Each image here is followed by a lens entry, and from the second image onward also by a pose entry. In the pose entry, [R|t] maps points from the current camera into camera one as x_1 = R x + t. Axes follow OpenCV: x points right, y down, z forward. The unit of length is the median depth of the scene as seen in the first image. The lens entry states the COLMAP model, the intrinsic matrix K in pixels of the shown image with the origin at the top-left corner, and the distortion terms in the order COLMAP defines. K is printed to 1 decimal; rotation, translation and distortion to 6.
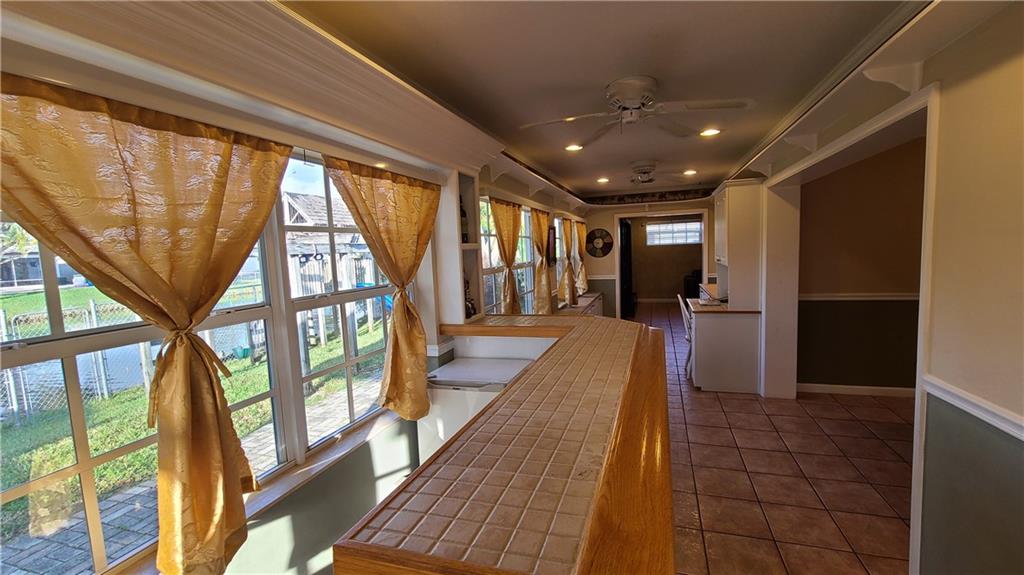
lens RADIAL K [[425.3, 0, 520.4], [0, 425.3, 285.1], [0, 0, 1]] dist [-0.008139, -0.000802]
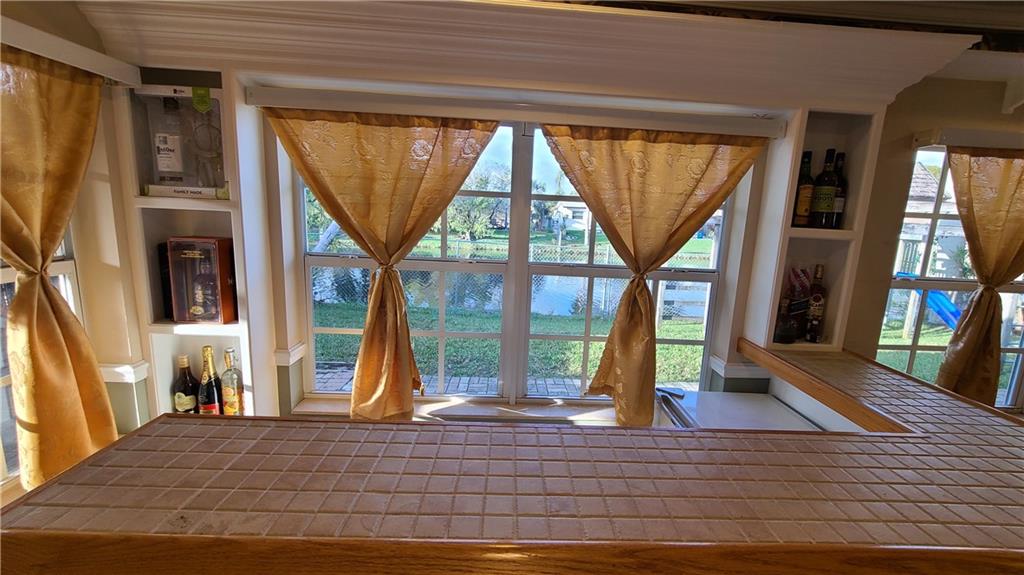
lens RADIAL K [[414.0, 0, 522.8], [0, 414.0, 279.4], [0, 0, 1]] dist [0.006868, -0.000793]
pose [[0.343307, 0.204326, -0.916728, 0.377563], [-0.143699, 0.975985, 0.163719, -0.080313], [0.928165, 0.075527, 0.364424, 0.493259]]
